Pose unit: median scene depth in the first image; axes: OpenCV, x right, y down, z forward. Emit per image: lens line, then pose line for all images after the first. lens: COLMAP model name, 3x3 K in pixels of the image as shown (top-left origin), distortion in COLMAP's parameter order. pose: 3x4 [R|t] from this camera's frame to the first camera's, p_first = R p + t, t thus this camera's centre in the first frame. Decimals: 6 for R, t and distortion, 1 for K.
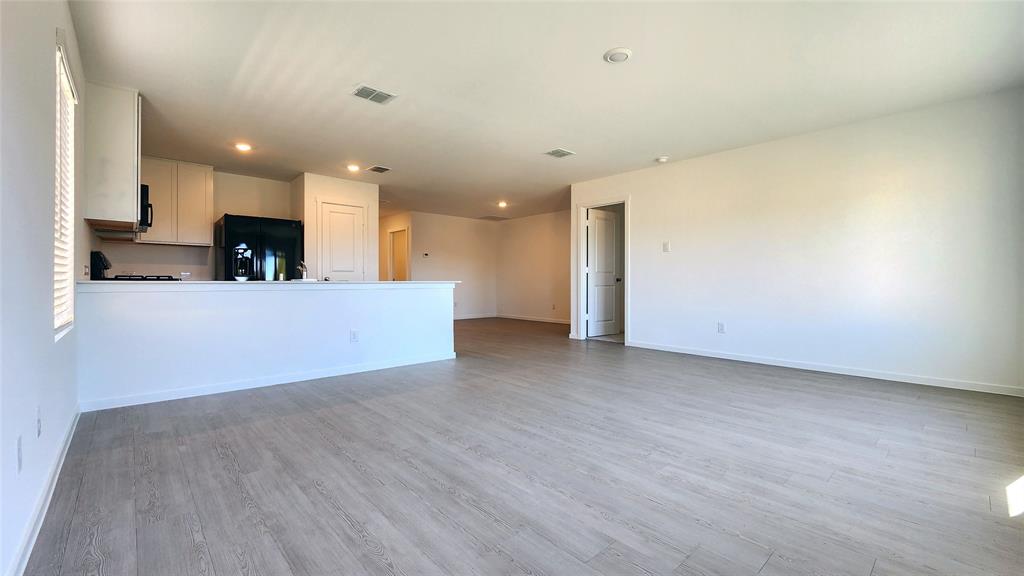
lens RADIAL K [[419.6, 0, 533.8], [0, 419.6, 282.3], [0, 0, 1]] dist [-0.001055, 0.000498]
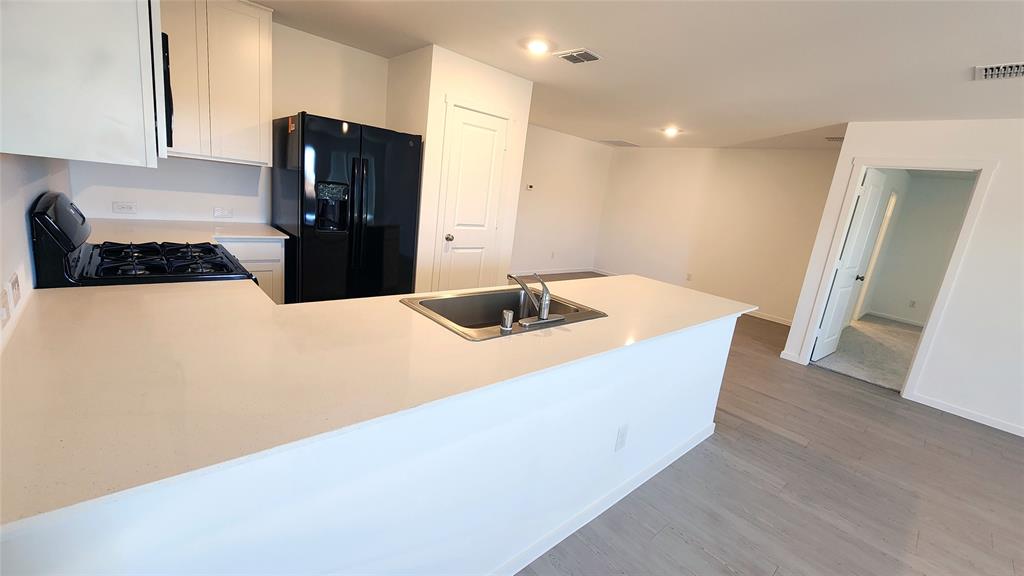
lens RADIAL K [[419.6, 0, 538.4], [0, 419.6, 285.8], [0, 0, 1]] dist [-0.001055, 0.000498]
pose [[0.992533, 0.118159, 0.030262, -0.391135], [-0.121914, 0.968737, 0.216069, -0.091975], [-0.003785, -0.218145, 0.975909, 0.398308]]
